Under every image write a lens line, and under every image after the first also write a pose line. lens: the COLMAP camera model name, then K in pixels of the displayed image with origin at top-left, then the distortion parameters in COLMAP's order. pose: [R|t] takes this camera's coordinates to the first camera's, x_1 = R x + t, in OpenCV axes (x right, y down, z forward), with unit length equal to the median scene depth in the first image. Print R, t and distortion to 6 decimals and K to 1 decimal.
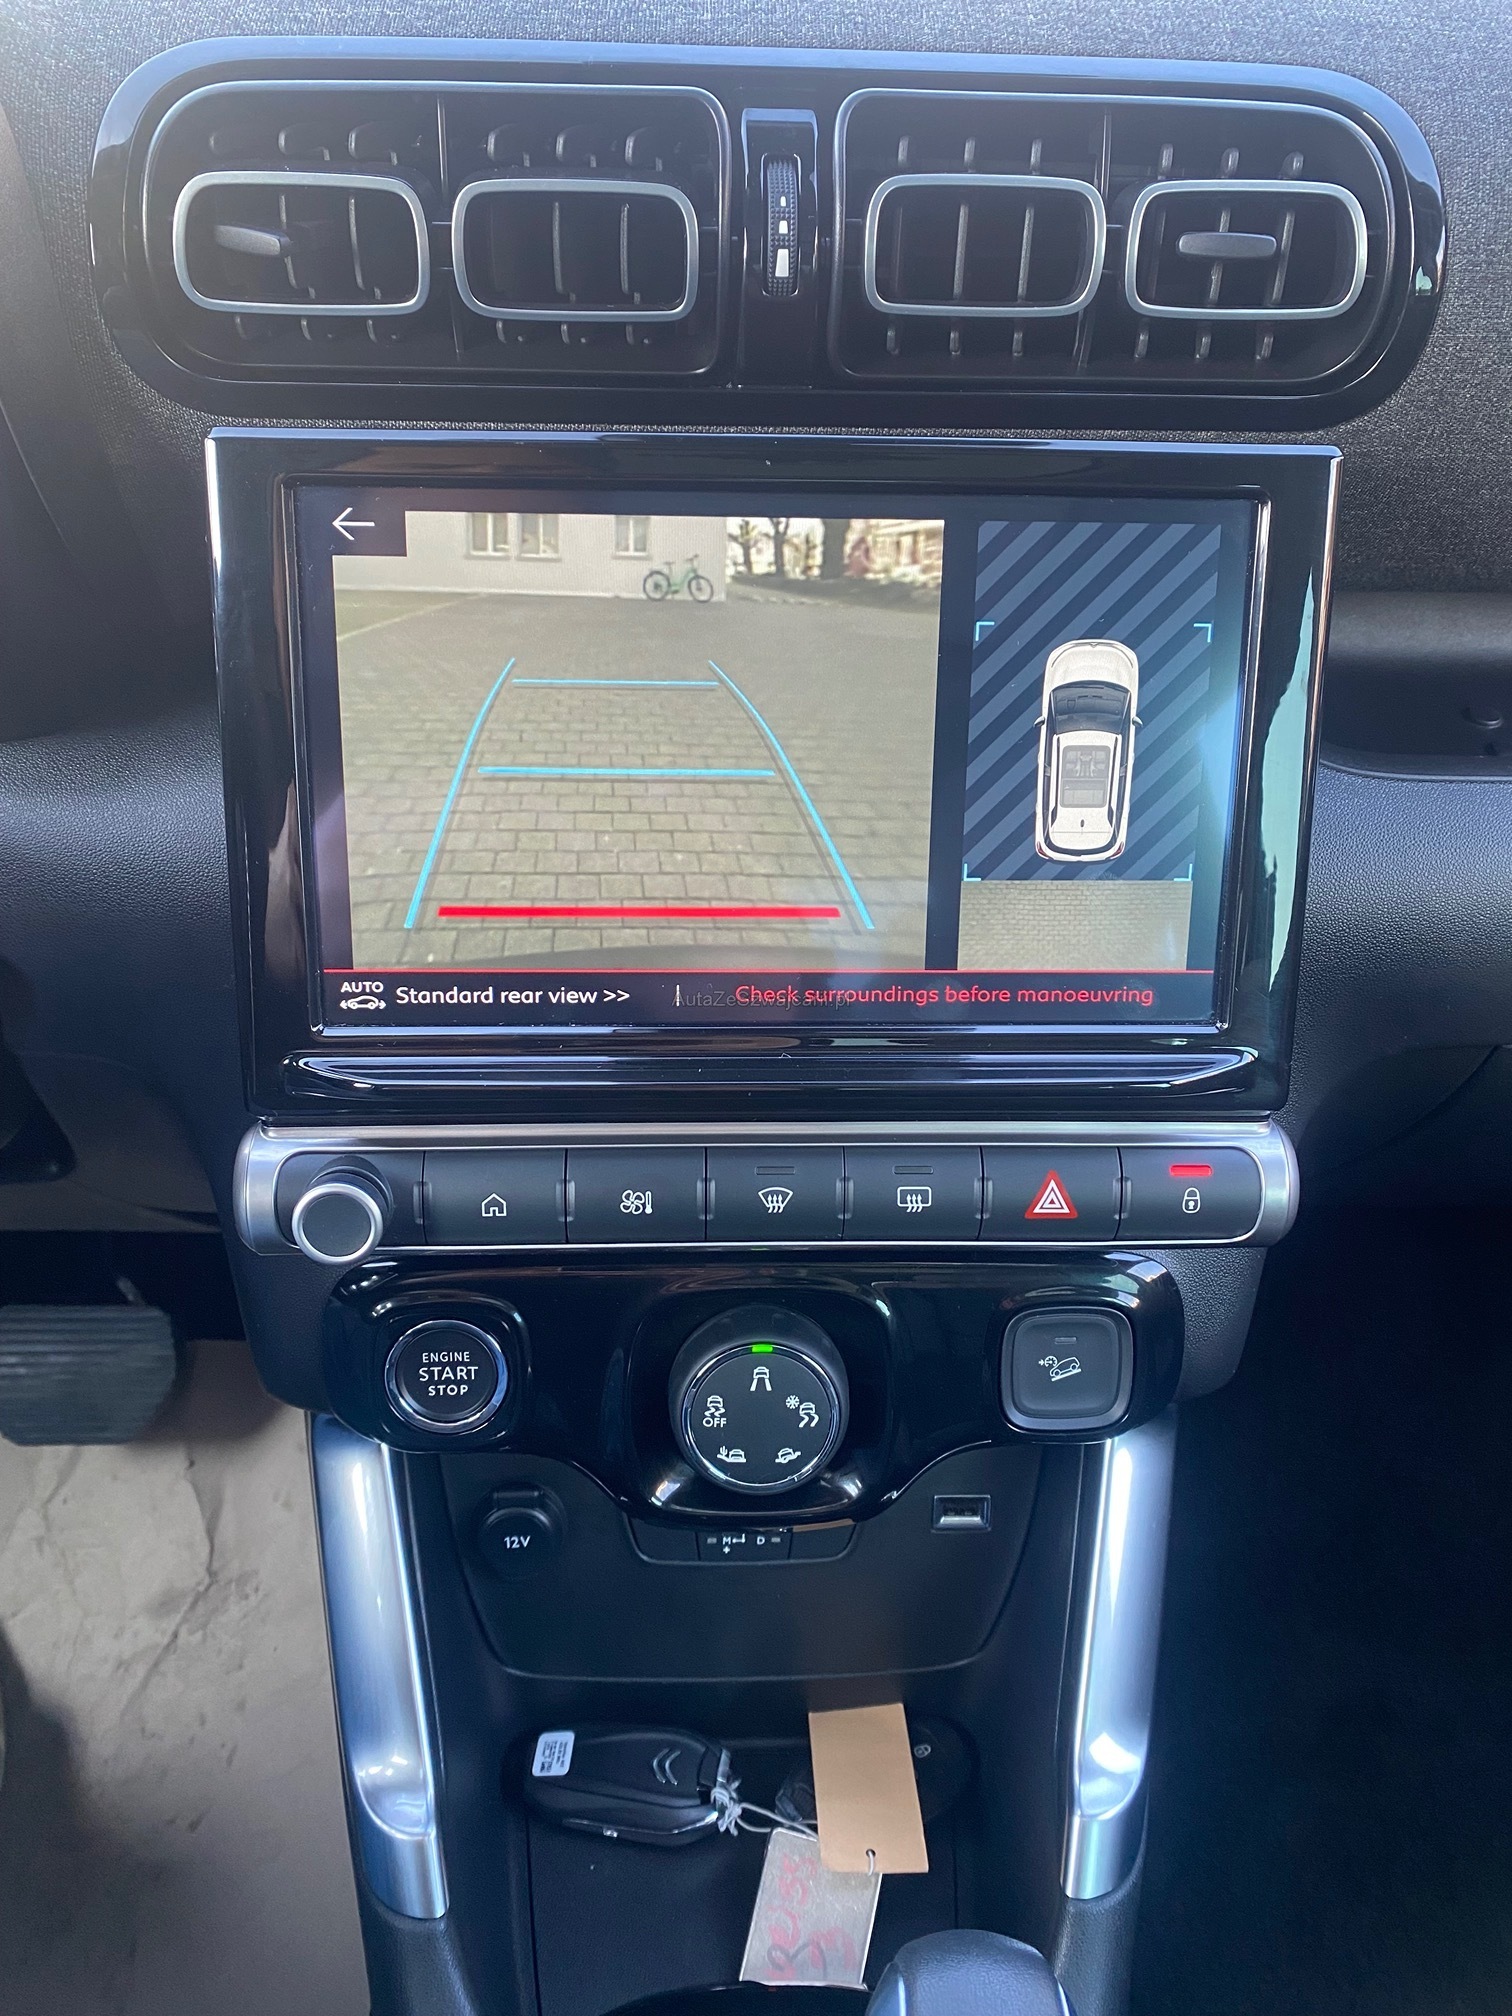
lens RADIAL K [[1494.3, 0, 753.2], [0, 1494.3, 964.5], [0, 0, 1]] dist [0.142140, -0.269711]
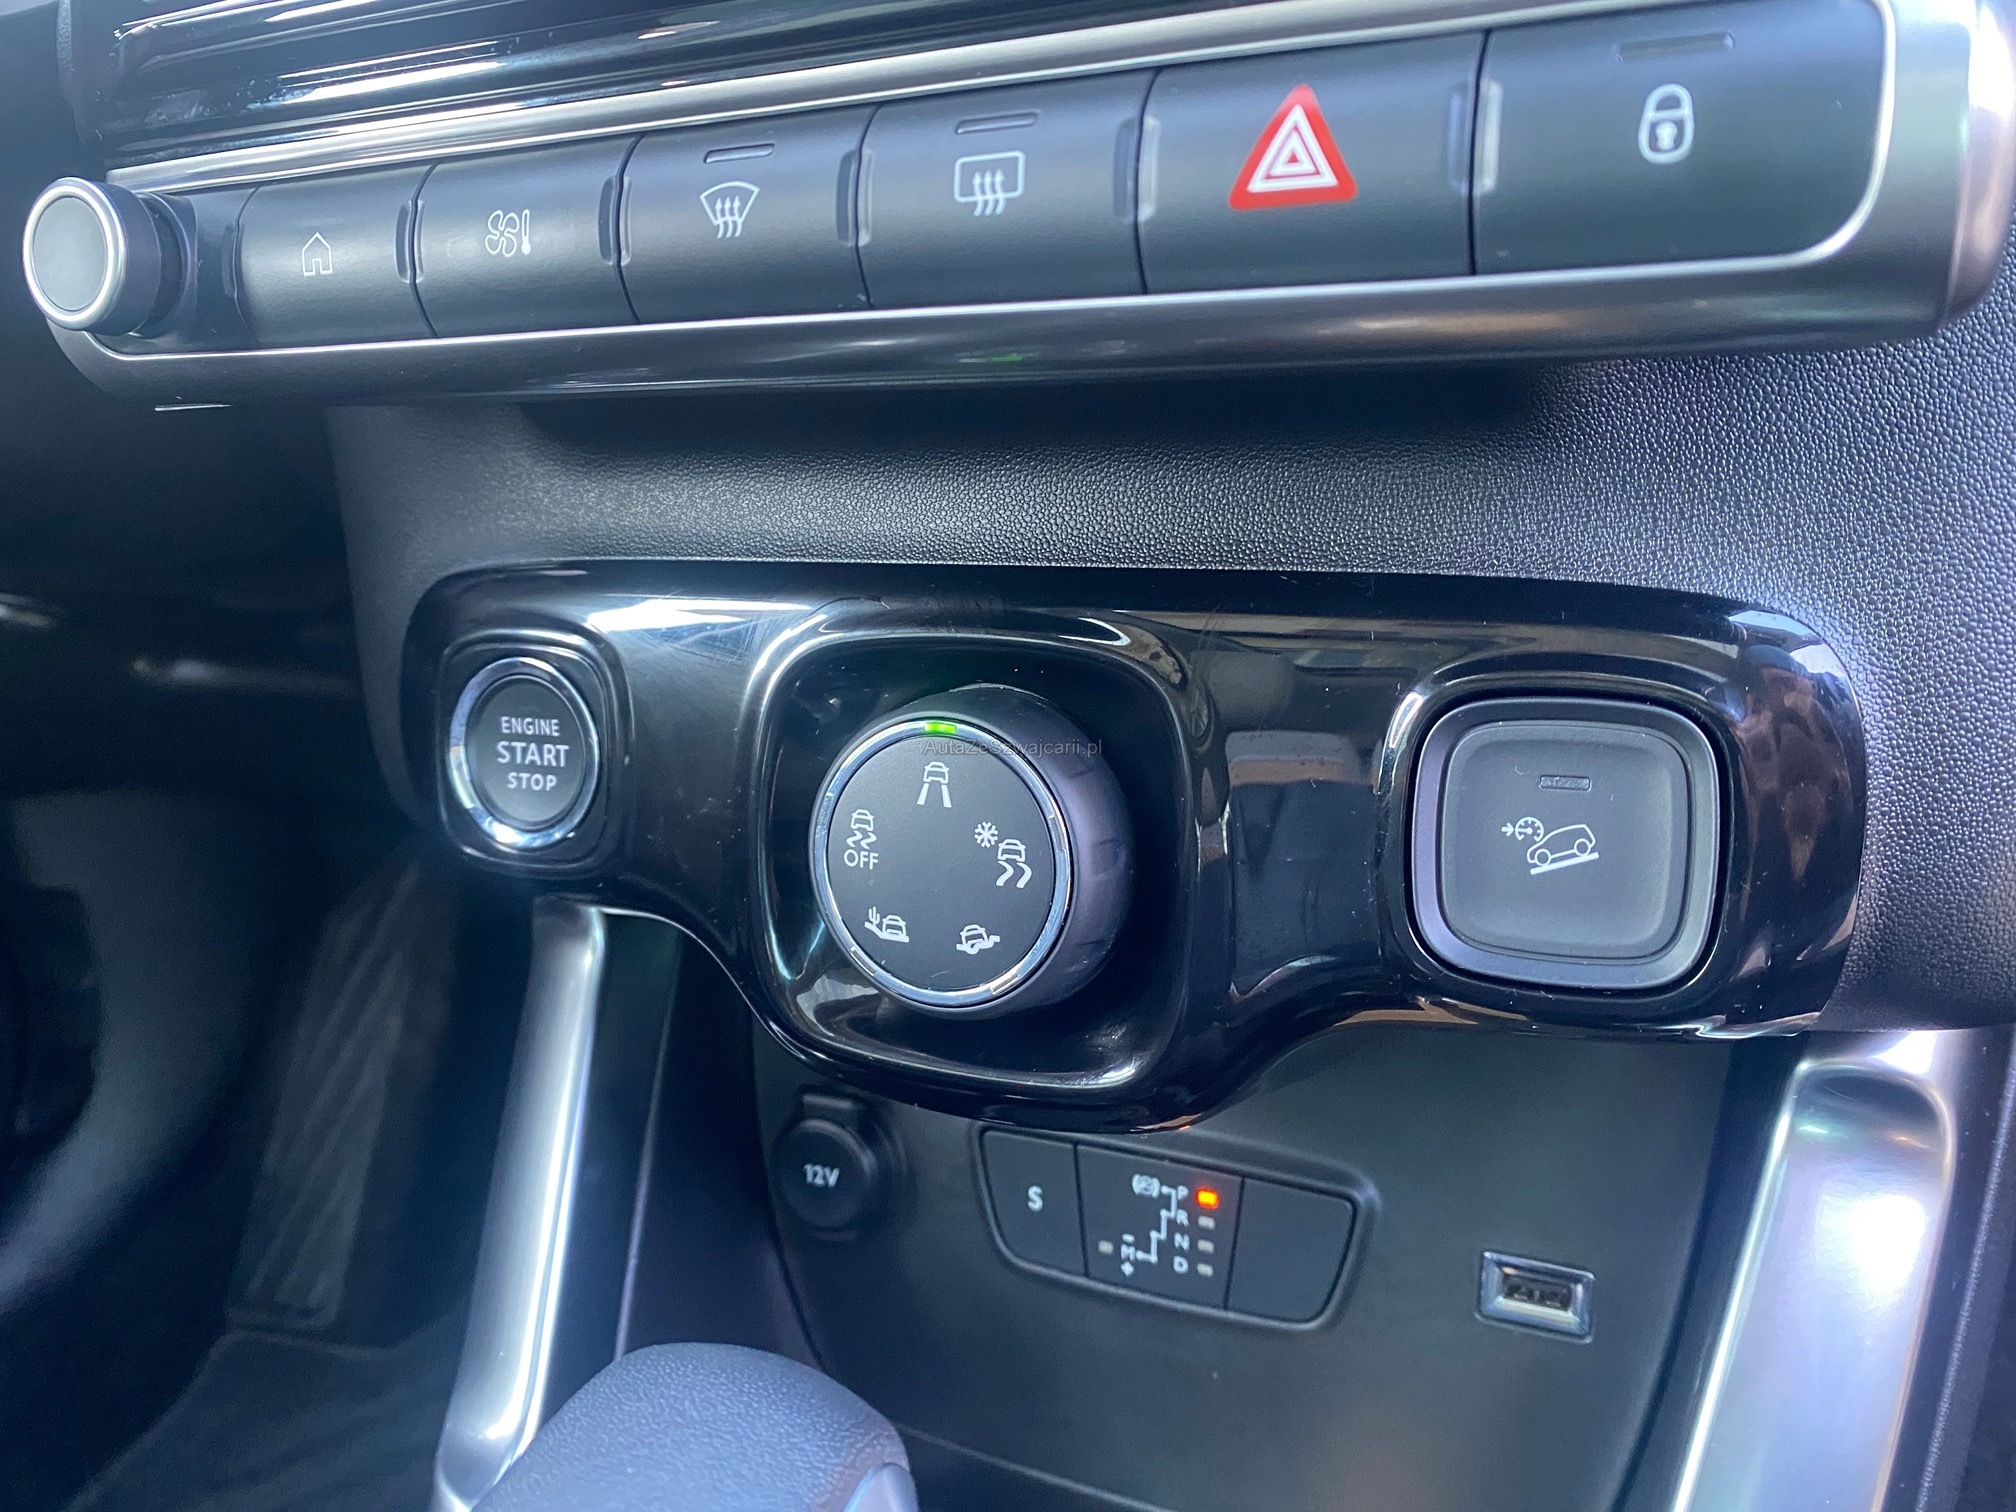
lens RADIAL K [[1561.8, 0, 1001.6], [0, 1561.8, 747.5], [0, 0, 1]] dist [0.099299, -0.193384]
pose [[0.885130, 0.064145, -0.460902, 0.282665], [-0.108787, 0.991532, -0.070924, 0.298017], [0.452450, 0.112917, 0.884612, 0.512302]]
